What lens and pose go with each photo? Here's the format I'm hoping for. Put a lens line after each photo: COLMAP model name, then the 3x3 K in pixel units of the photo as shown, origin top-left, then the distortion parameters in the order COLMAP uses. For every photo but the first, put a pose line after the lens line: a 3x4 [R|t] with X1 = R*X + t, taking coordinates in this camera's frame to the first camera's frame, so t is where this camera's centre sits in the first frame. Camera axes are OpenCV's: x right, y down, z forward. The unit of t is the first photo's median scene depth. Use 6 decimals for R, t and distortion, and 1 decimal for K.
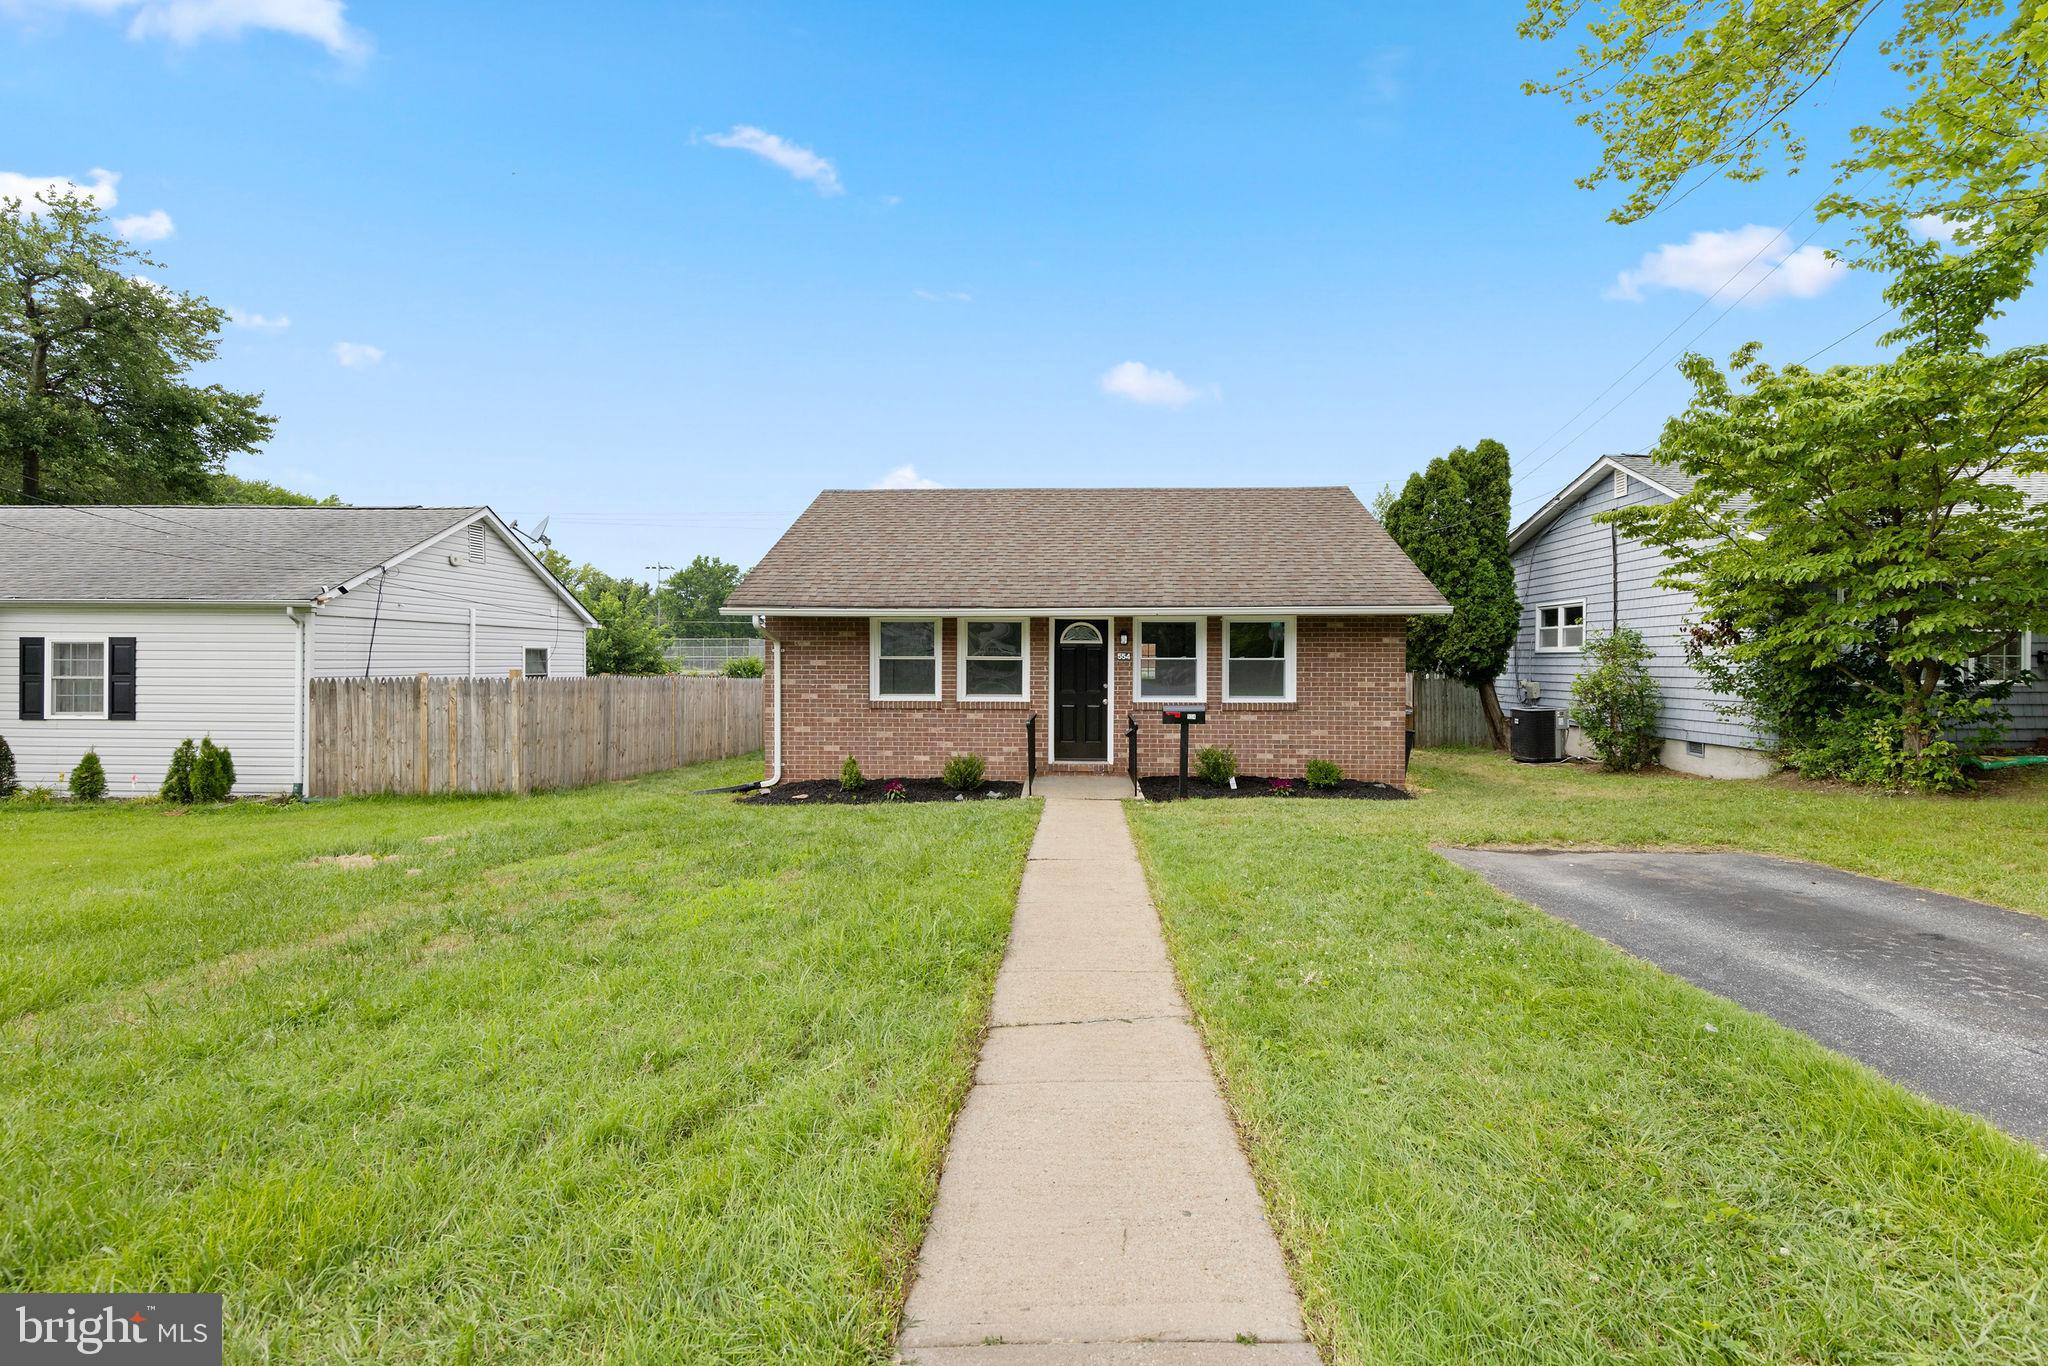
lens RADIAL K [[921.3, 0, 1029.5], [0, 921.3, 655.4], [0, 0, 1]] dist [0.000787, -0.000095]
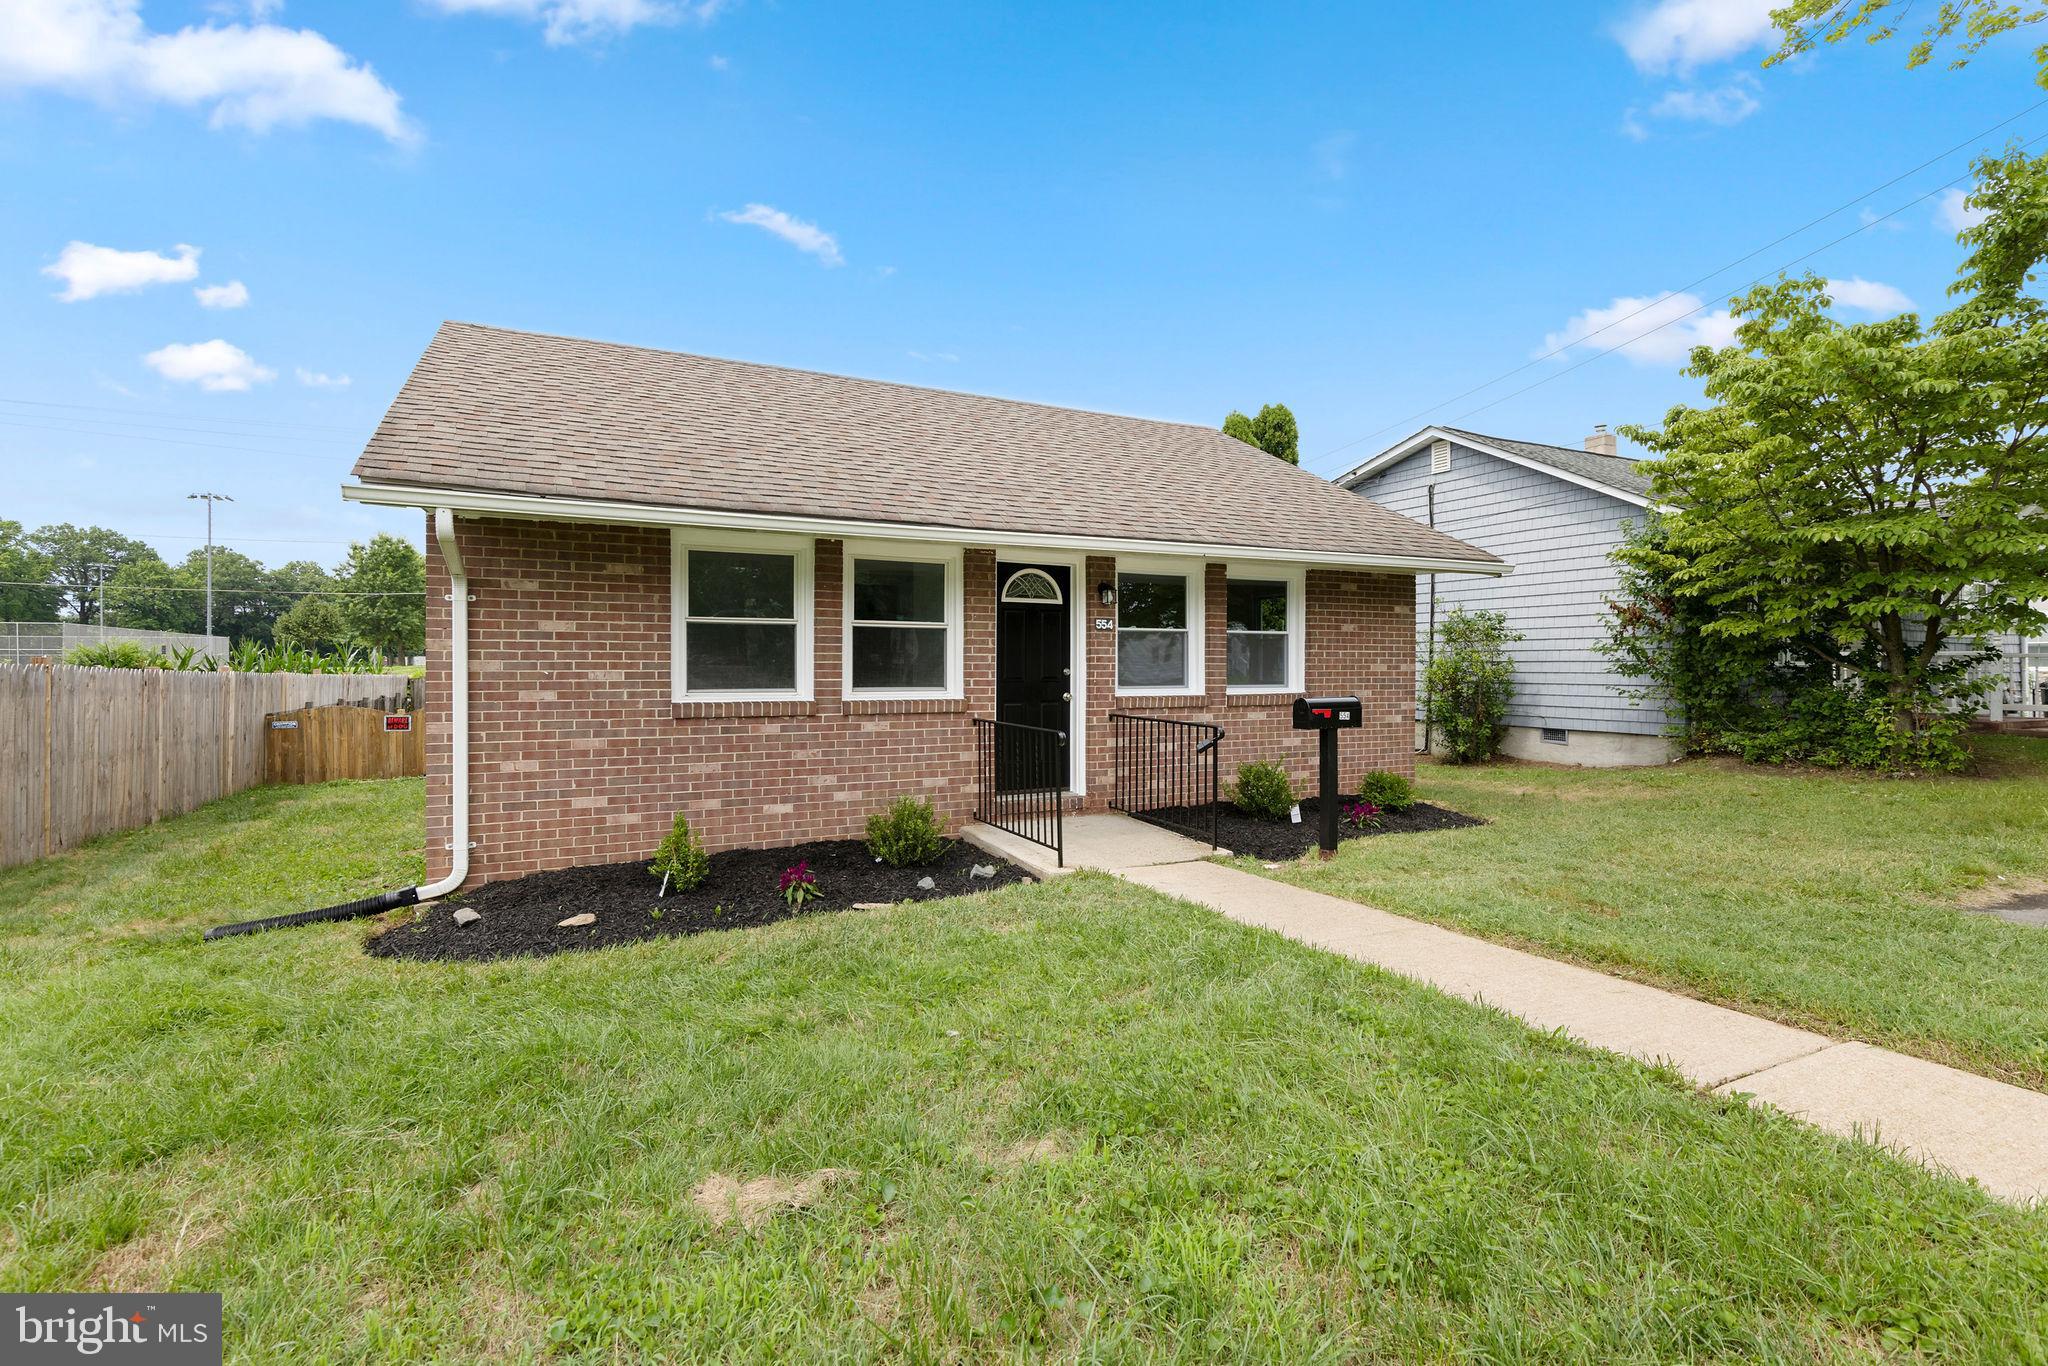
lens RADIAL K [[939.2, 0, 1026.2], [0, 939.2, 658.3], [0, 0, 1]] dist [0.003635, 0.000544]
pose [[0.873790, 0.002186, 0.486298, -0.253538], [-0.004550, 0.999983, 0.003680, 0.021853], [-0.486281, -0.005428, 0.873785, 0.452374]]
